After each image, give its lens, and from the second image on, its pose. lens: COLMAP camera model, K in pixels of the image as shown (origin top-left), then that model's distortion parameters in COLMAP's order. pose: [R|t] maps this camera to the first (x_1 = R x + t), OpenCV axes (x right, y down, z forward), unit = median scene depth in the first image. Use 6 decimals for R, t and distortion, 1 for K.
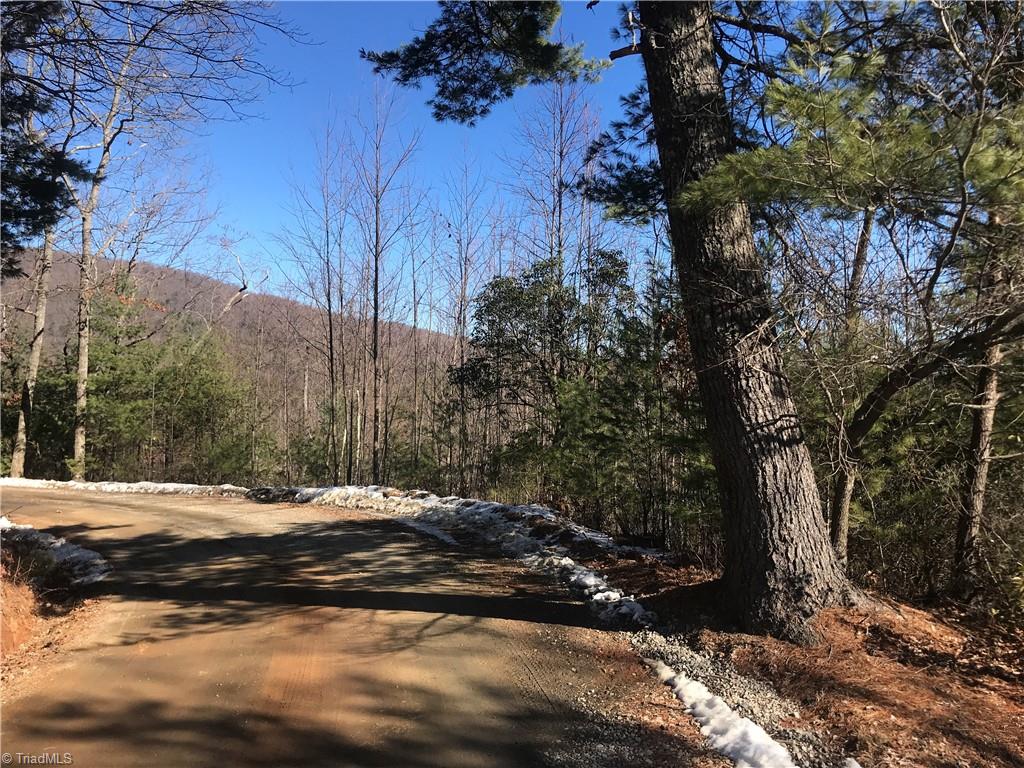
lens RADIAL K [[844.9, 0, 508.7], [0, 844.9, 378.9], [0, 0, 1]] dist [0.069638, -0.067257]
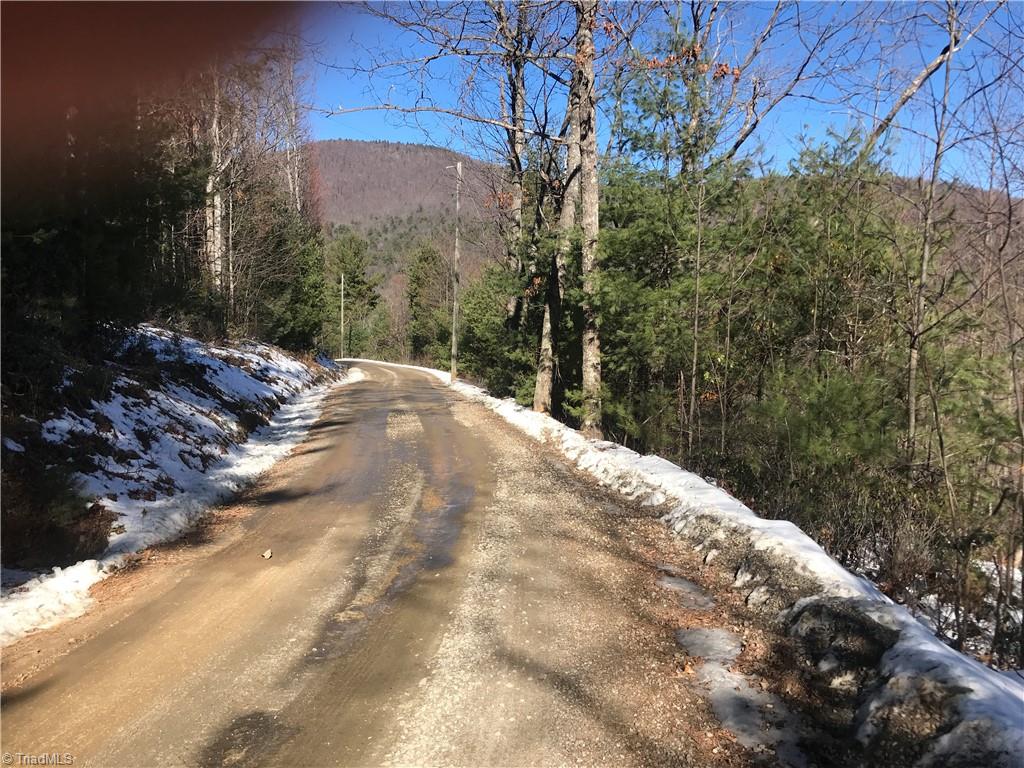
lens RADIAL K [[844.9, 0, 508.7], [0, 844.9, 378.9], [0, 0, 1]] dist [0.069638, -0.067257]
pose [[0.683512, 0.057649, -0.727659, -0.142308], [0.011038, 0.995946, 0.089272, 0.035754], [0.729856, -0.069050, 0.680105, 0.564909]]
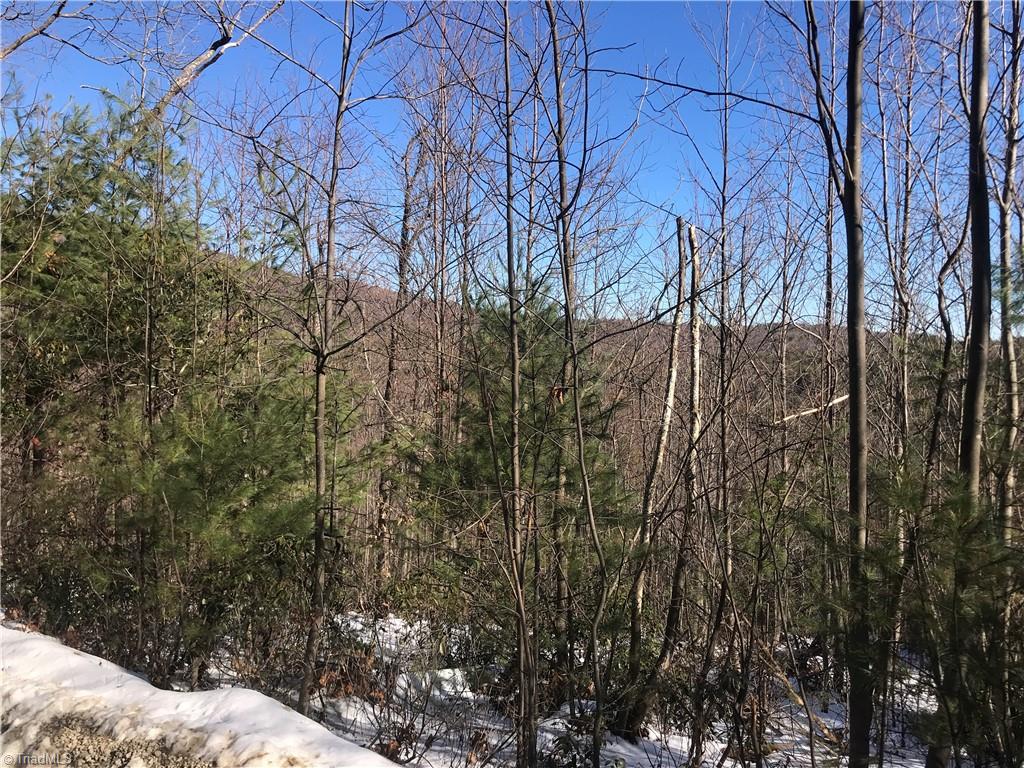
lens RADIAL K [[844.9, 0, 508.7], [0, 844.9, 378.9], [0, 0, 1]] dist [0.069638, -0.067257]
pose [[0.997989, -0.003742, 0.063284, -0.225292], [0.000748, 0.998882, 0.047259, 0.044329], [-0.063390, -0.047116, 0.996876, 0.648916]]
